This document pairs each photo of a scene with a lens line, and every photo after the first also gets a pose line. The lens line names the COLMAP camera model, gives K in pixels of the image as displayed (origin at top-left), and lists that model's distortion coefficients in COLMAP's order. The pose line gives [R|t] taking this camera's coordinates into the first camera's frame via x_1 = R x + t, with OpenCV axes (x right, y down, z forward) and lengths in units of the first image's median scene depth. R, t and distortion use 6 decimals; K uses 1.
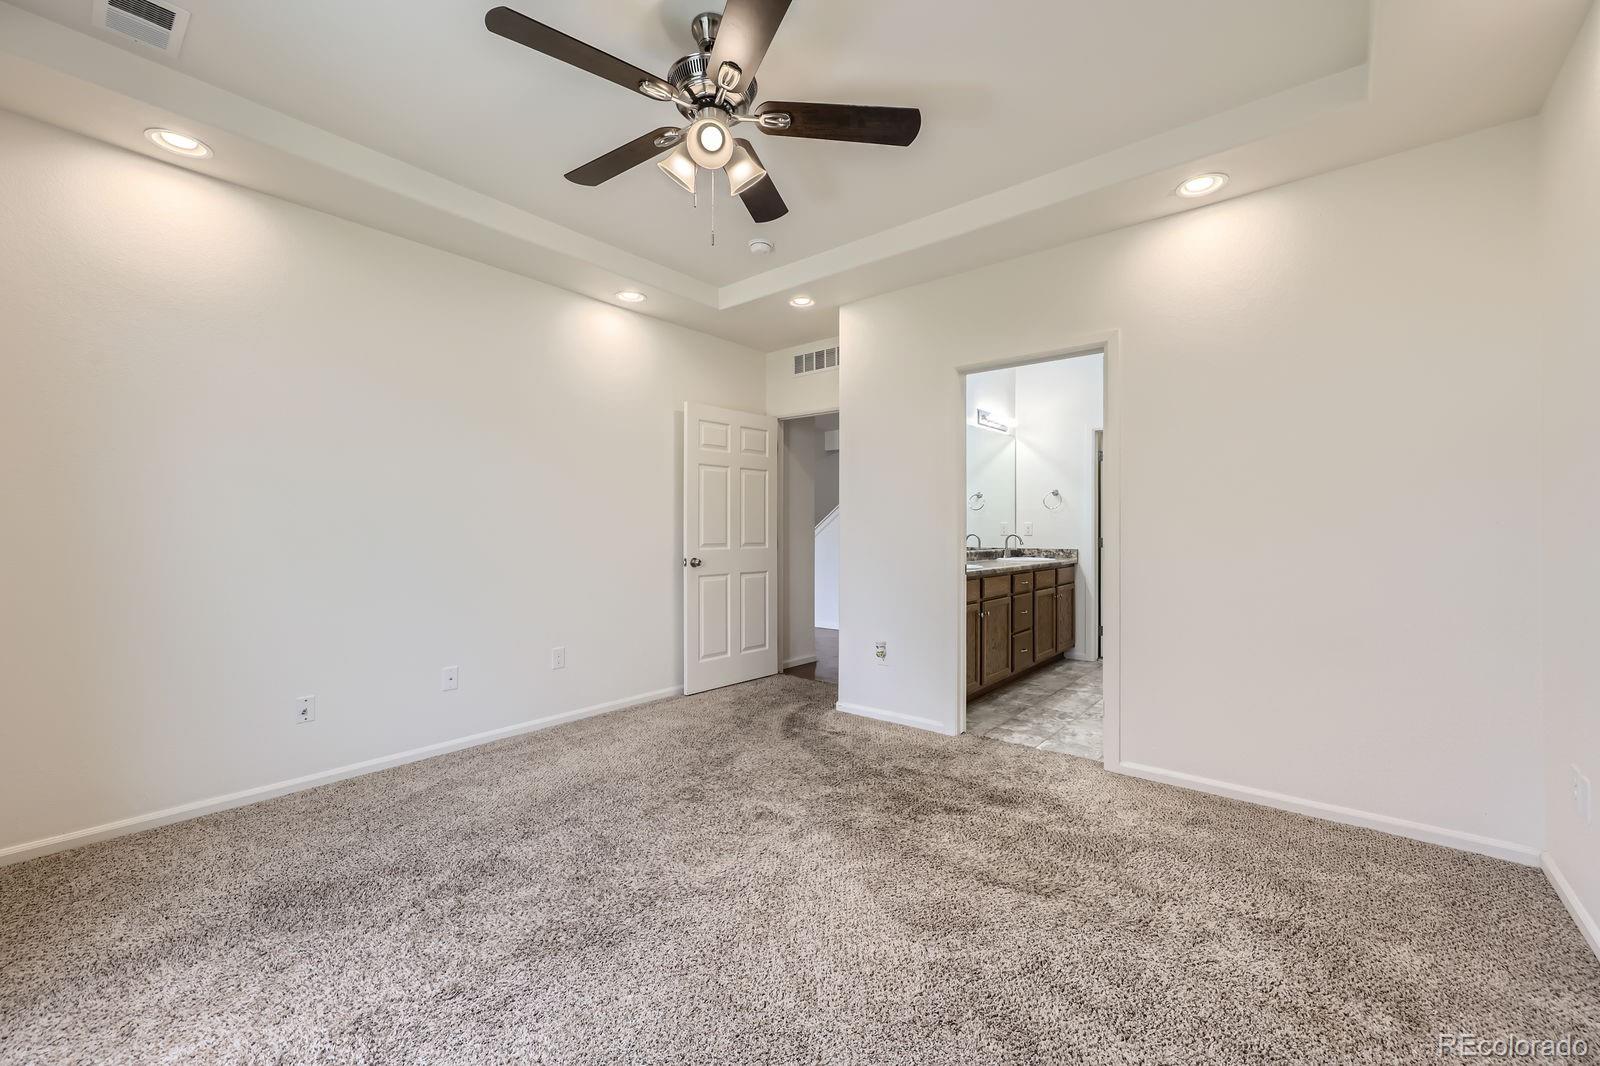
lens RADIAL K [[643.0, 0, 798.2], [0, 643.0, 529.5], [0, 0, 1]] dist [0.002115, -0.000106]
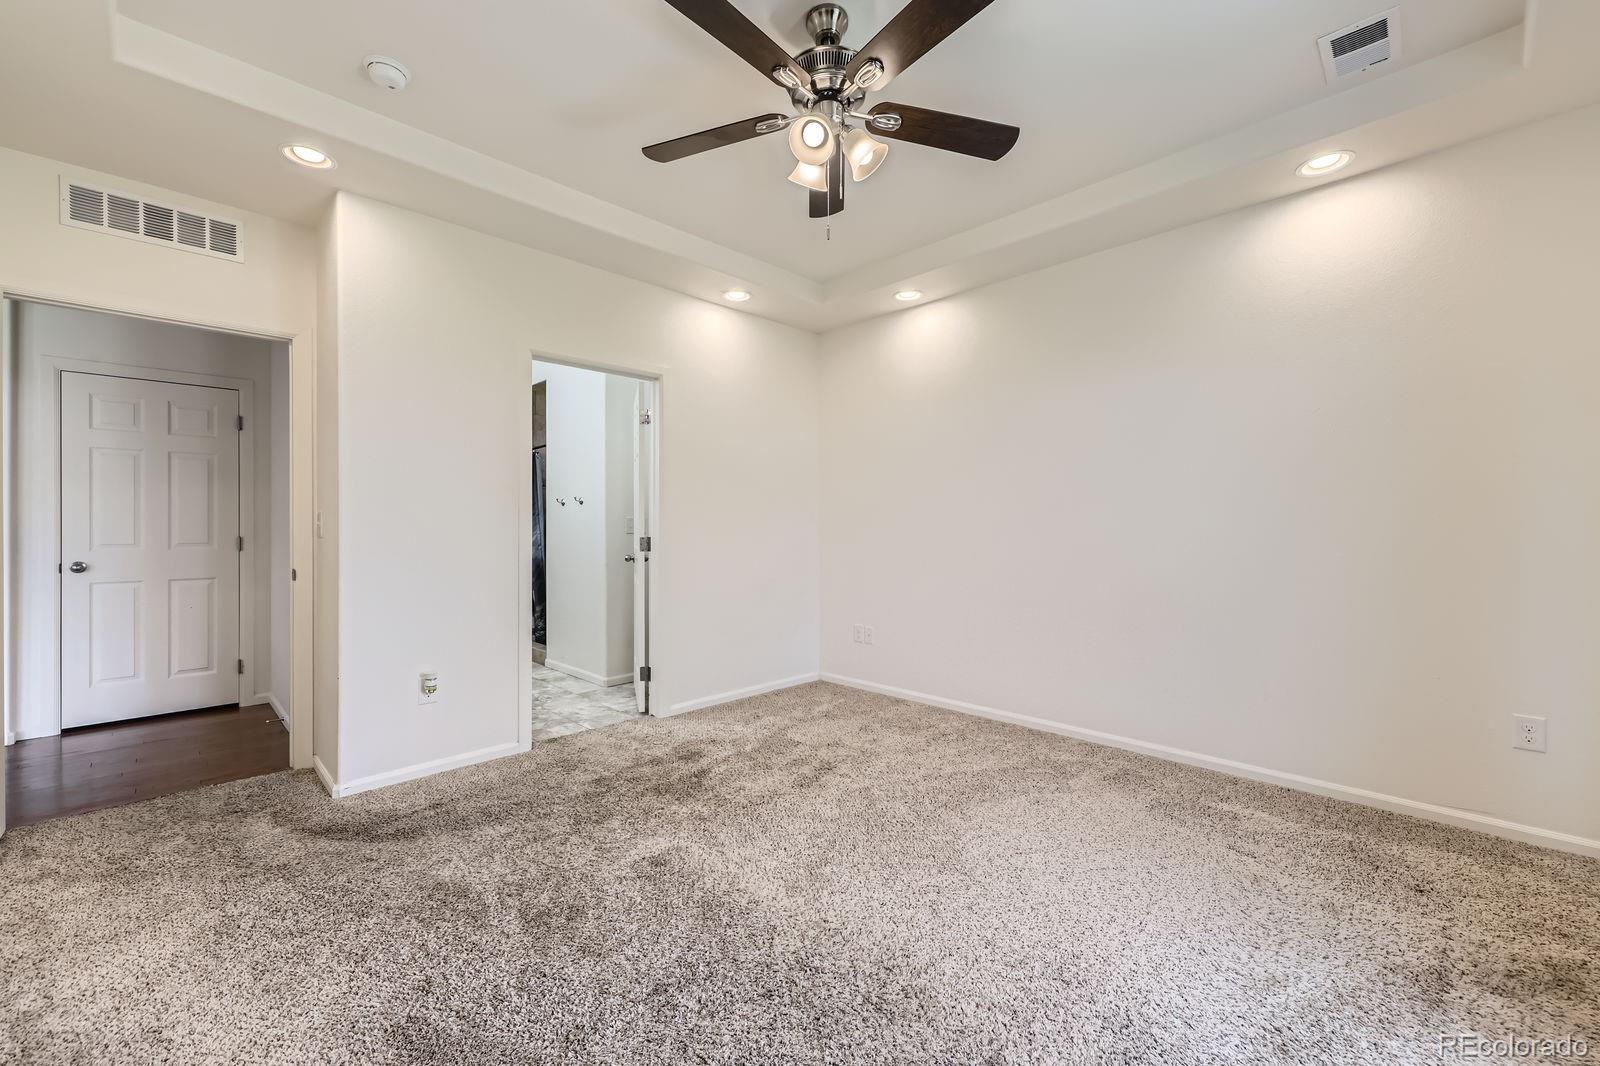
lens RADIAL K [[643.0, 0, 798.2], [0, 643.0, 529.5], [0, 0, 1]] dist [0.002115, -0.000106]
pose [[0.095569, -0.005669, 0.995407, -0.651155], [0.002250, 0.999982, 0.005479, 0.001794], [-0.995420, 0.001716, 0.095580, 0.545243]]
